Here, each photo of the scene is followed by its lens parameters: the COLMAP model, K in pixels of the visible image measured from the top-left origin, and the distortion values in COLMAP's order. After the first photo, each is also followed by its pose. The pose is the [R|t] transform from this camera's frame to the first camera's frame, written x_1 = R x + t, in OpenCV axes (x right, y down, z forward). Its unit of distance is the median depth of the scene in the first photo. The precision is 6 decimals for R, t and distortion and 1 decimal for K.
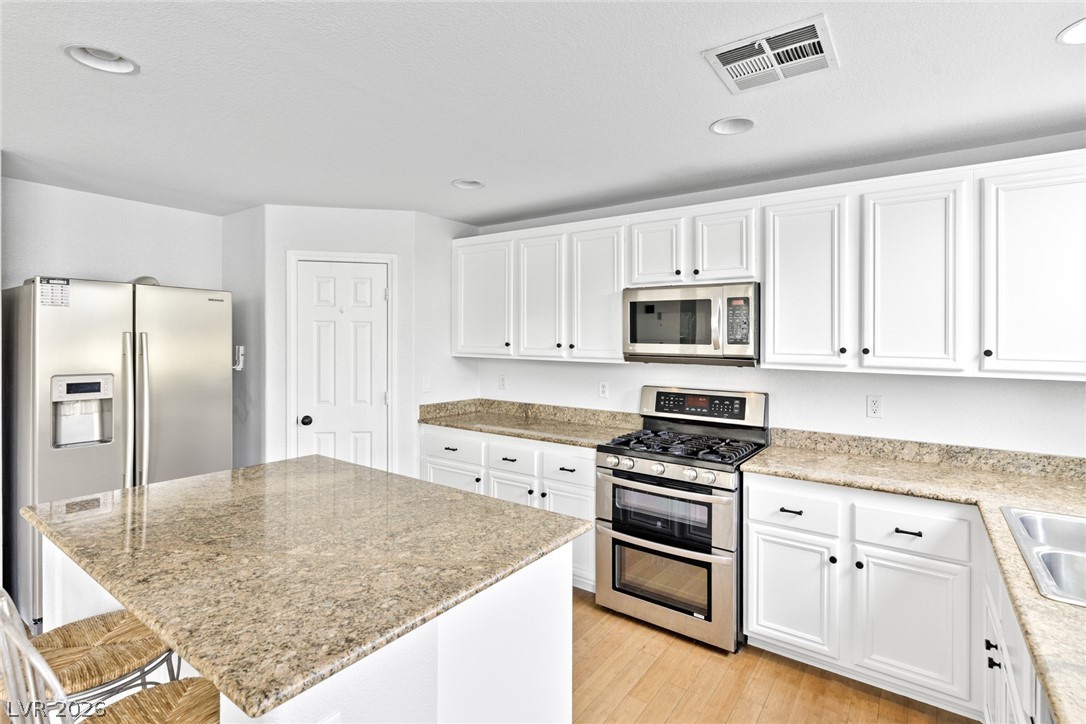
lens RADIAL K [[524.5, 0, 543.4], [0, 524.5, 337.6], [0, 0, 1]] dist [-0.001430, -0.000195]
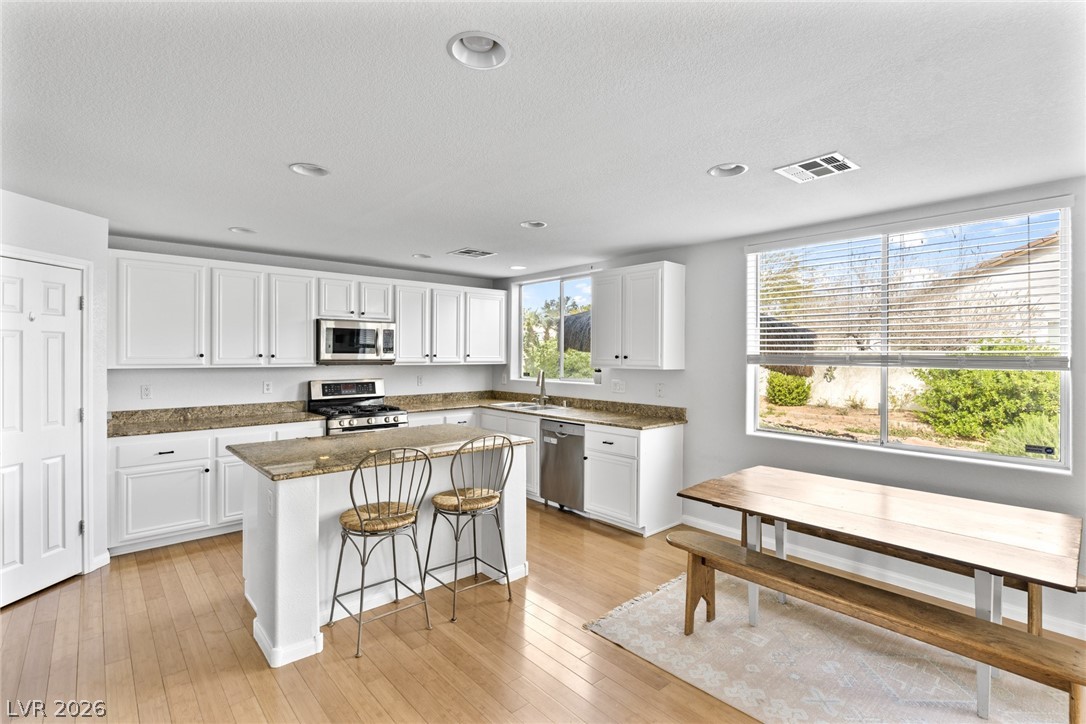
lens RADIAL K [[514.1, 0, 543.5], [0, 514.1, 347.9], [0, 0, 1]] dist [-0.001296, 0.000228]
pose [[0.215824, 0.000916, 0.976432, -1.233982], [-0.005609, 0.999984, 0.000301, -0.010220], [-0.976416, -0.005542, 0.215826, 0.013555]]
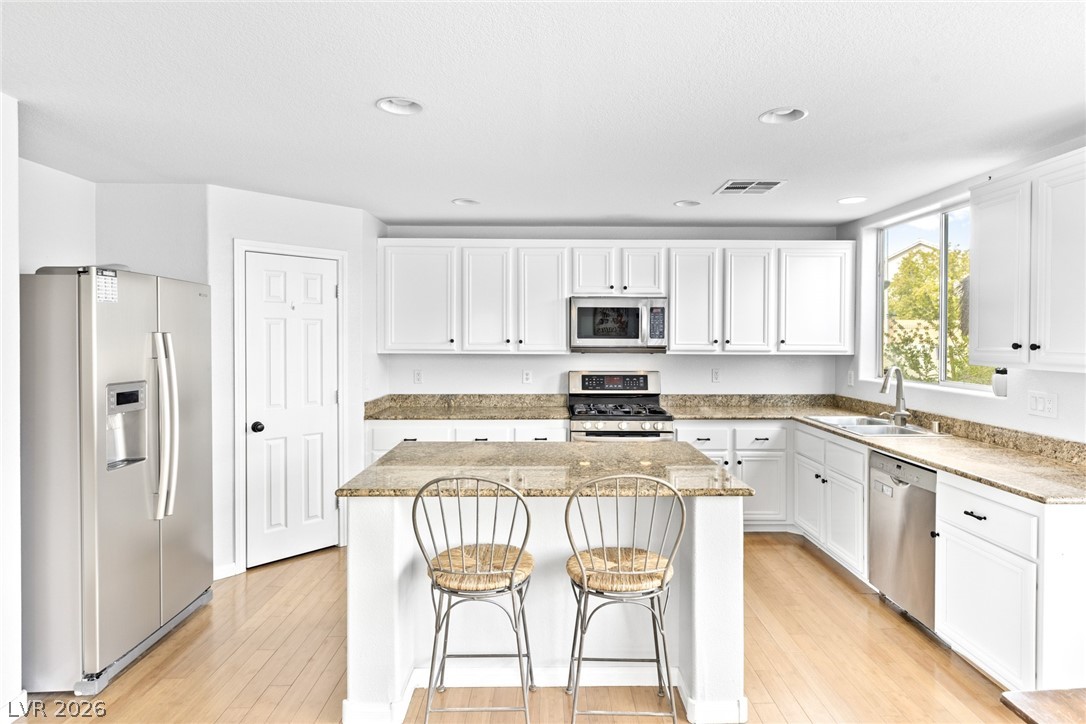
lens RADIAL K [[599.6, 0, 551.0], [0, 599.6, 337.4], [0, 0, 1]] dist [0.000790, -0.000035]
pose [[0.801840, -0.009908, 0.597456, -0.794718], [0.003459, 0.999923, 0.011940, -0.010412], [-0.597529, -0.007508, 0.801812, -0.169980]]
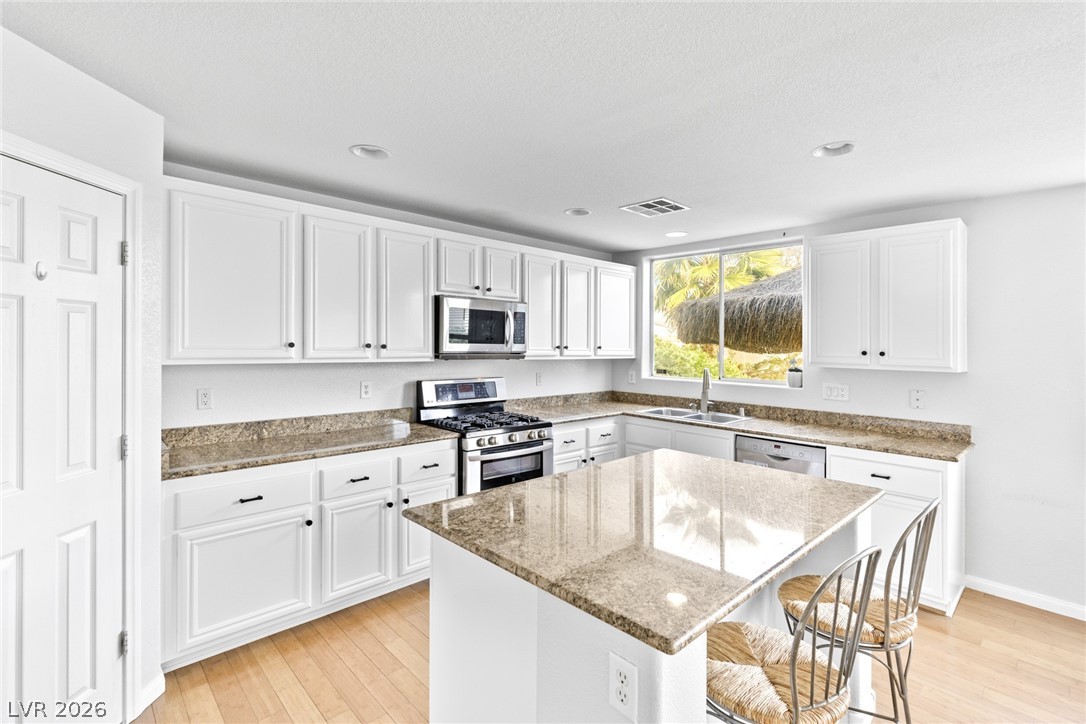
lens RADIAL K [[503.7, 0, 547.5], [0, 503.7, 342.6], [0, 0, 1]] dist [0.005613, -0.000077]
pose [[0.180018, -0.006633, 0.983641, -0.889394], [-0.017456, 0.999798, 0.009936, -0.005725], [-0.983508, -0.018959, 0.179866, 0.596487]]
